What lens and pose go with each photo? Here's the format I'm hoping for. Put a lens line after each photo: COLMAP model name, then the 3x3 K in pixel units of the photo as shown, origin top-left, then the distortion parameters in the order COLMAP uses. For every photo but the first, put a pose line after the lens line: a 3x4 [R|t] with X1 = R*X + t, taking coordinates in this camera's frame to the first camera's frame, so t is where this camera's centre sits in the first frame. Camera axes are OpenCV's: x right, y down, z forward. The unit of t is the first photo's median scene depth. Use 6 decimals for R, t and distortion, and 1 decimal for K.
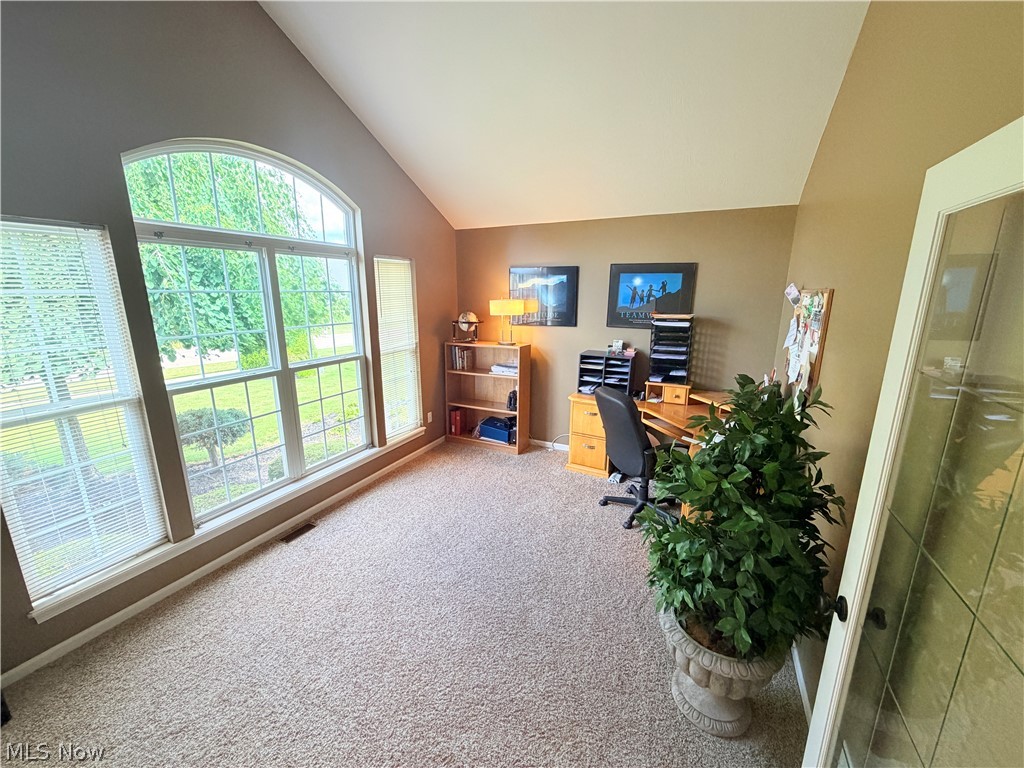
lens RADIAL K [[406.6, 0, 508.4], [0, 406.6, 384.0], [0, 0, 1]] dist [0.000769, -0.000709]
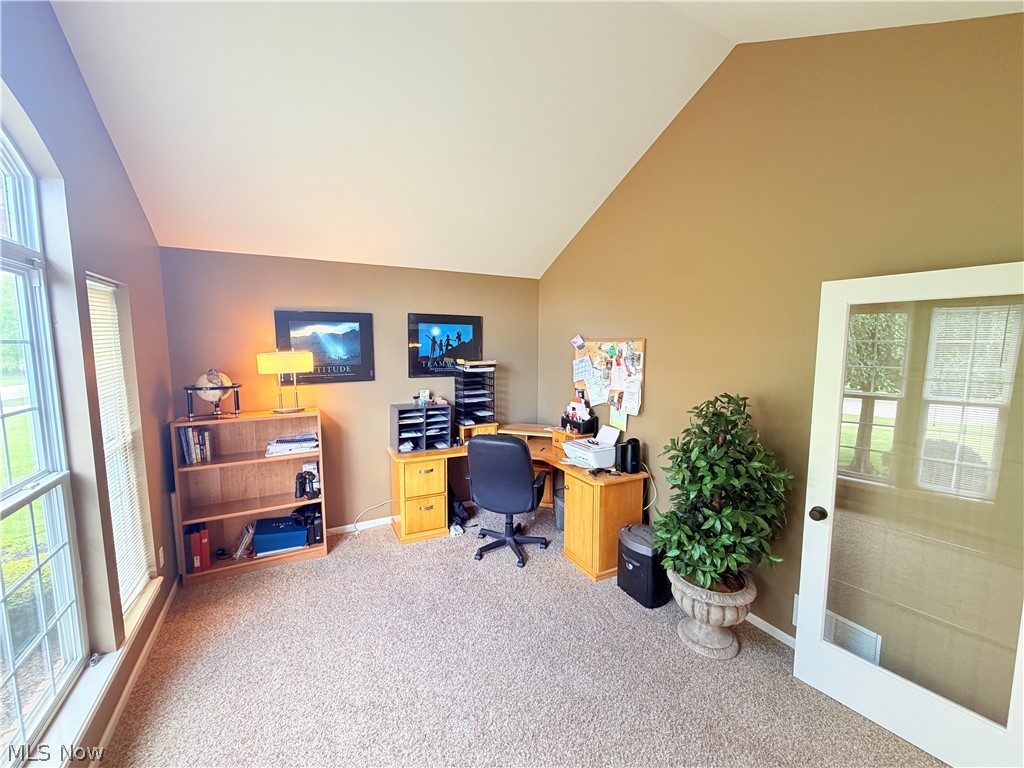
lens RADIAL K [[406.6, 0, 510.2], [0, 406.6, 385.1], [0, 0, 1]] dist [0.000769, -0.000709]
pose [[0.581669, -0.089313, 0.808508, -0.394419], [0.184487, 0.982537, -0.024189, -0.058181], [-0.792228, 0.163229, 0.587988, 0.264591]]
